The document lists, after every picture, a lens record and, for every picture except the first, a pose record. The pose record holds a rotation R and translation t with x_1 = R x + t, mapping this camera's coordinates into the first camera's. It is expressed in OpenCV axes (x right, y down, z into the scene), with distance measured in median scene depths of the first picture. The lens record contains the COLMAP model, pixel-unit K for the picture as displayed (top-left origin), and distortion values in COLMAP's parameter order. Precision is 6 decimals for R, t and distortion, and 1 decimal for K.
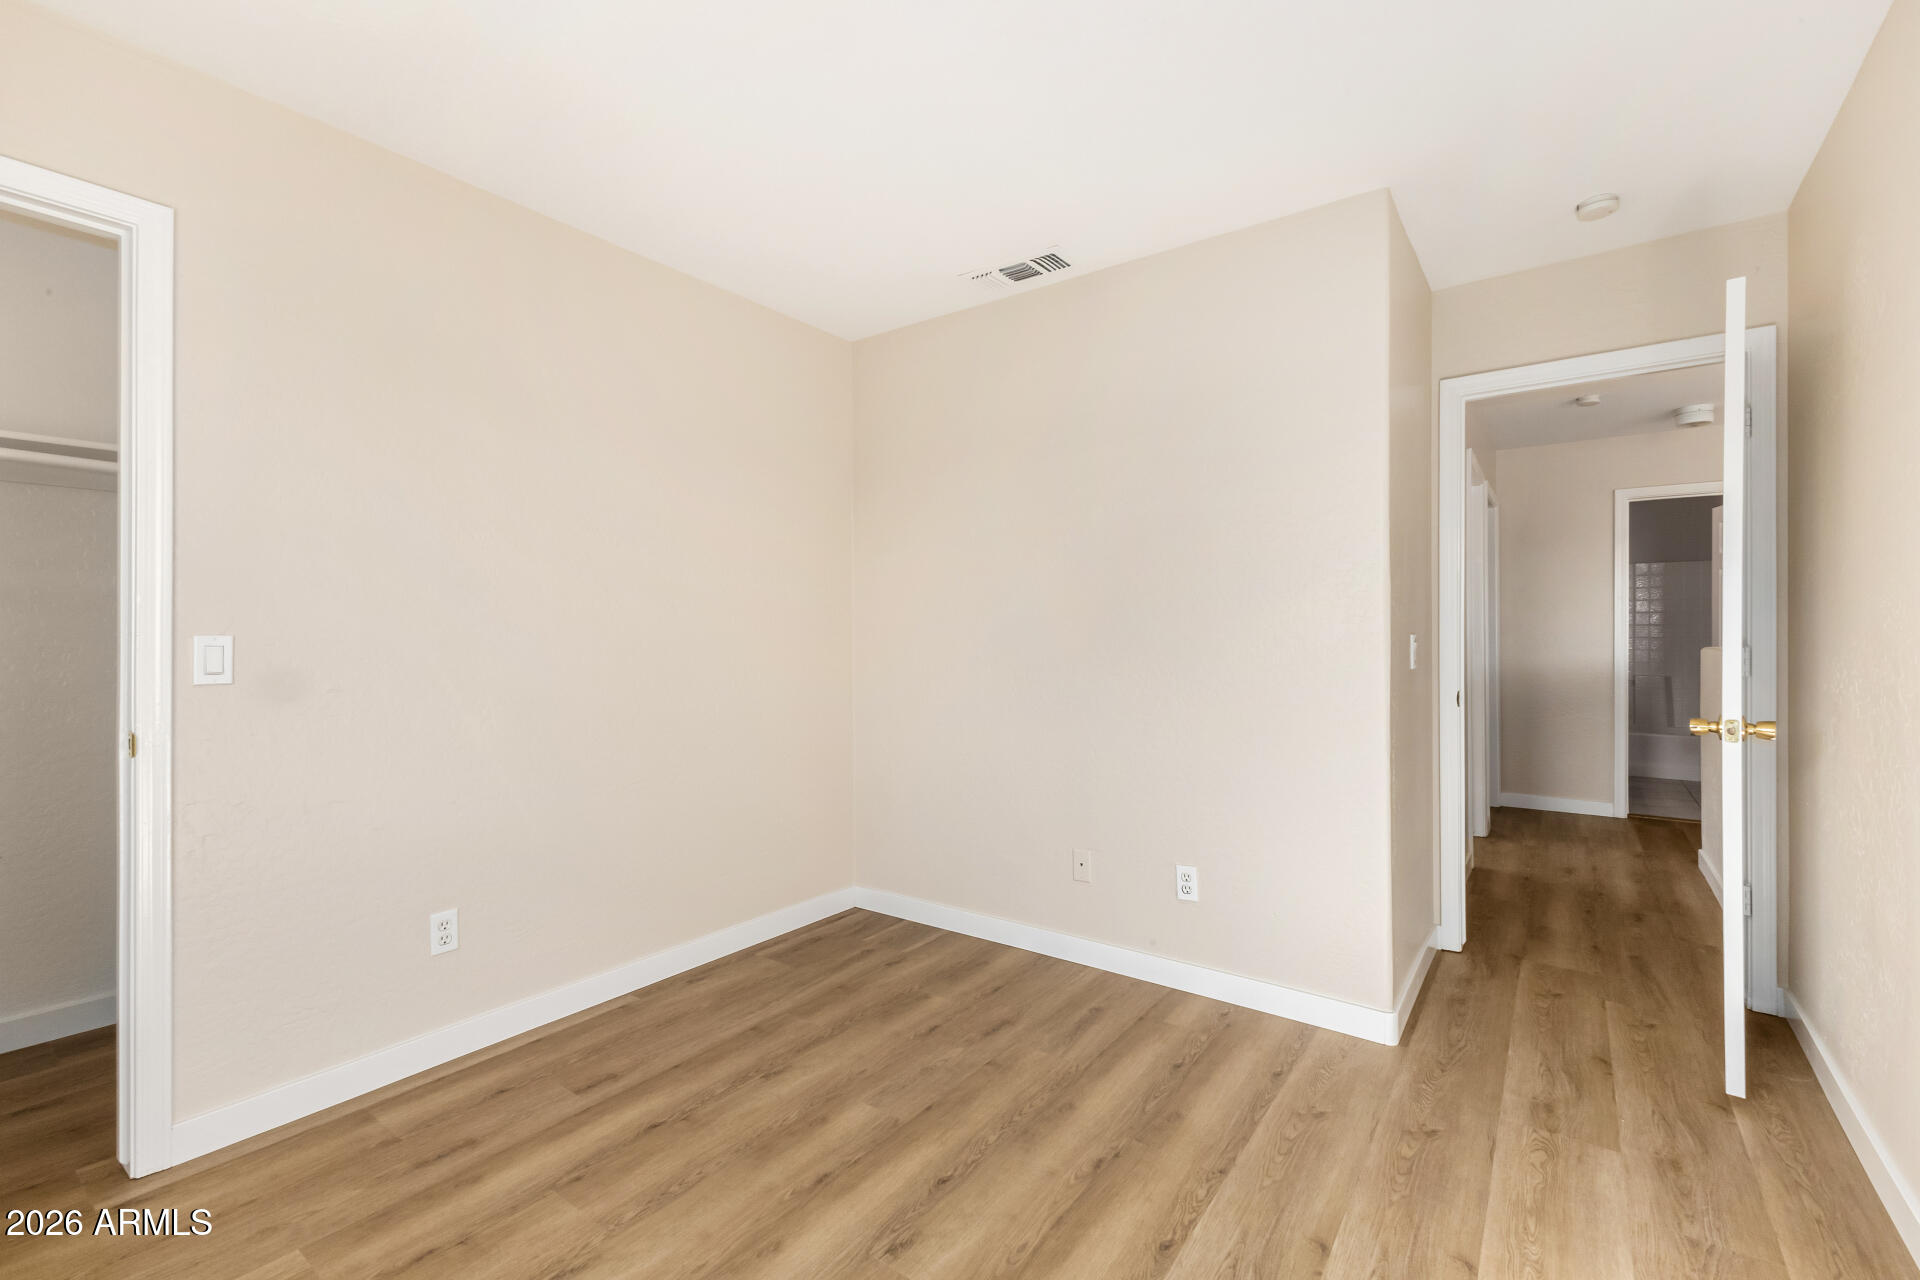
lens RADIAL K [[845.2, 0, 967.1], [0, 845.2, 637.2], [0, 0, 1]] dist [-0.000065, -0.000100]
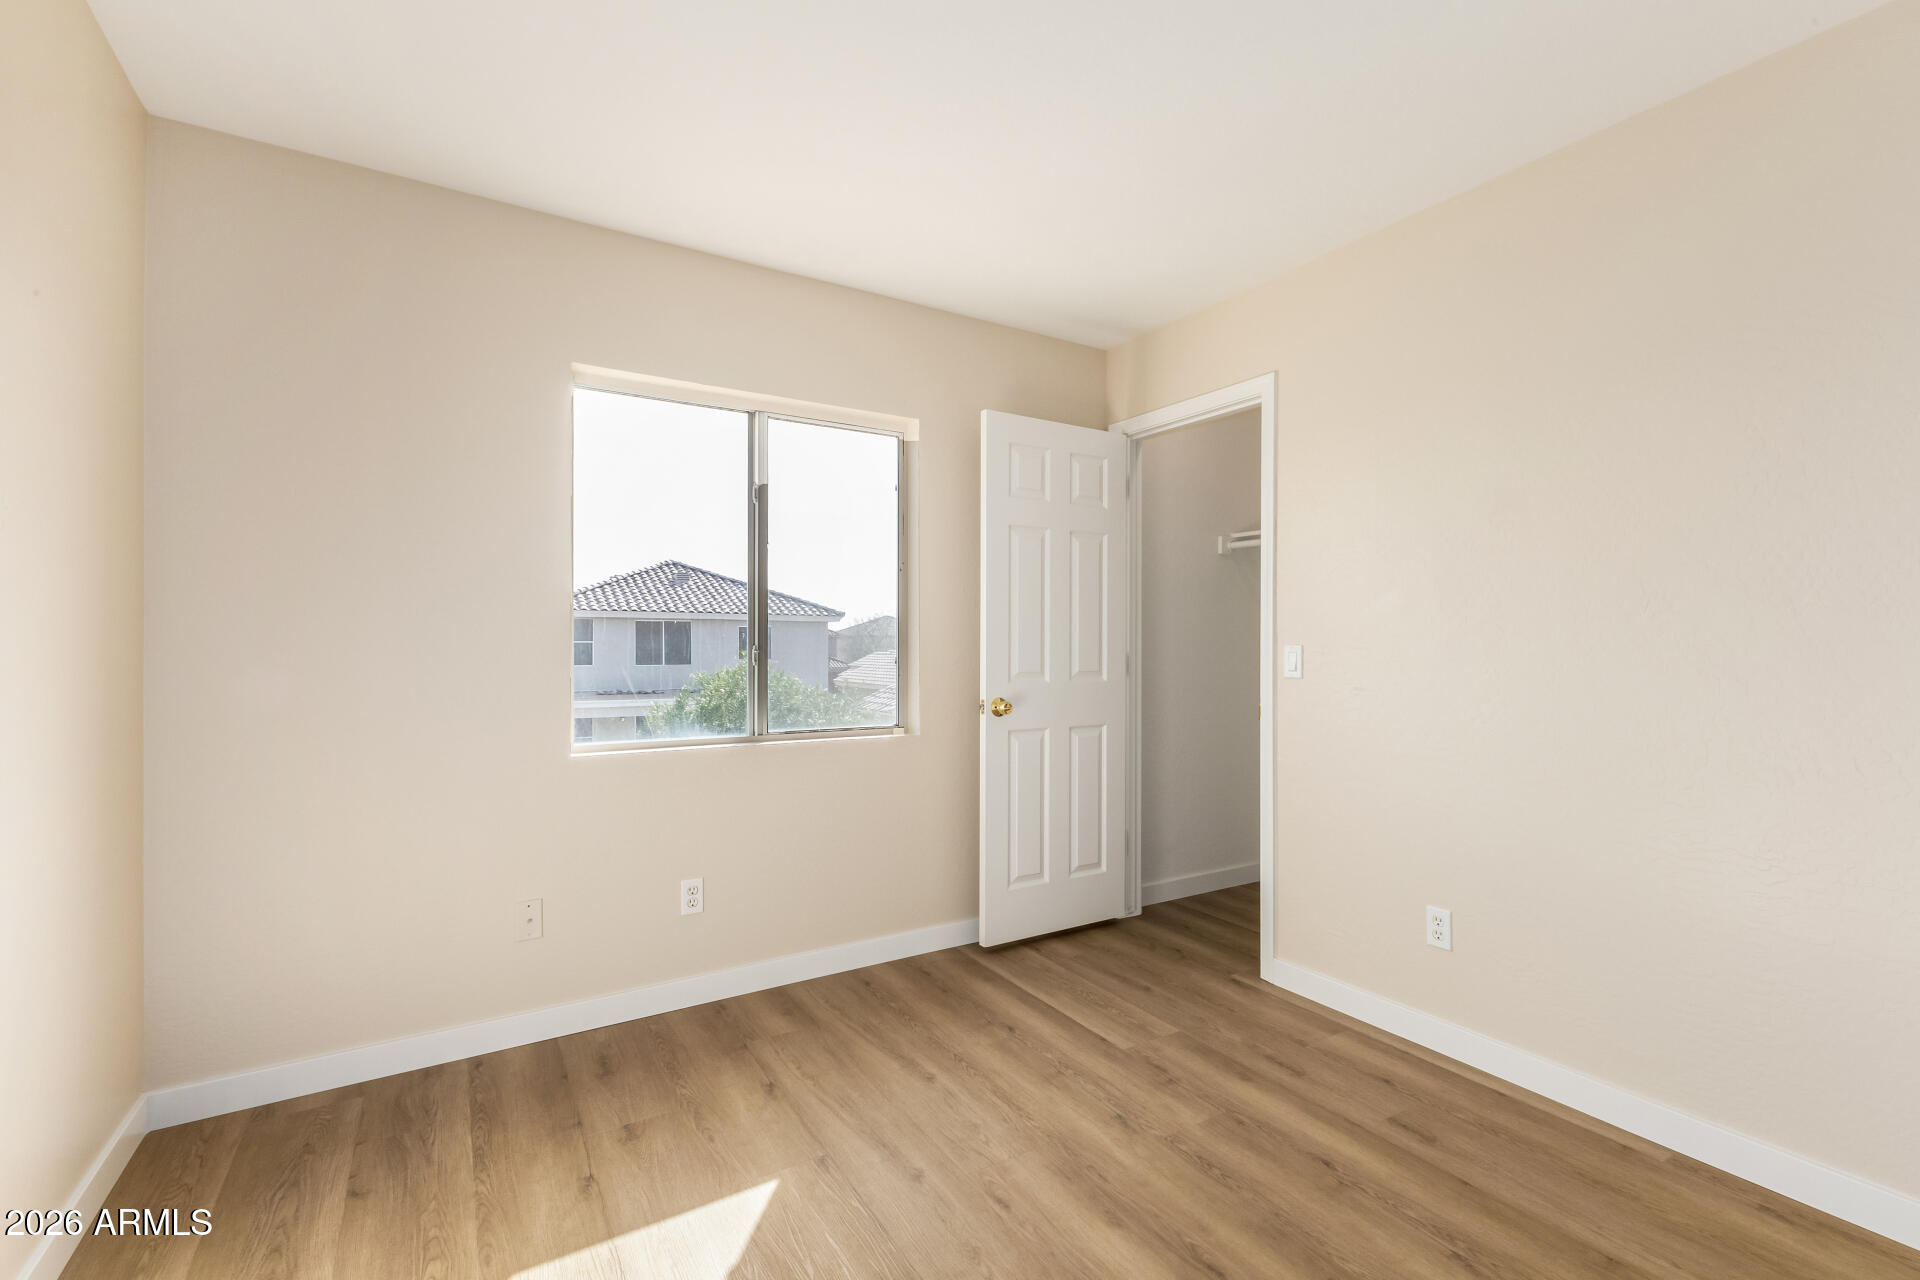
lens RADIAL K [[845.2, 0, 968.6], [0, 845.2, 640.6], [0, 0, 1]] dist [-0.000065, -0.000100]
pose [[-0.394559, -0.002487, -0.918867, 0.617236], [-0.002758, 0.999995, -0.001522, -0.004775], [0.918866, 0.001933, -0.394564, 0.937693]]
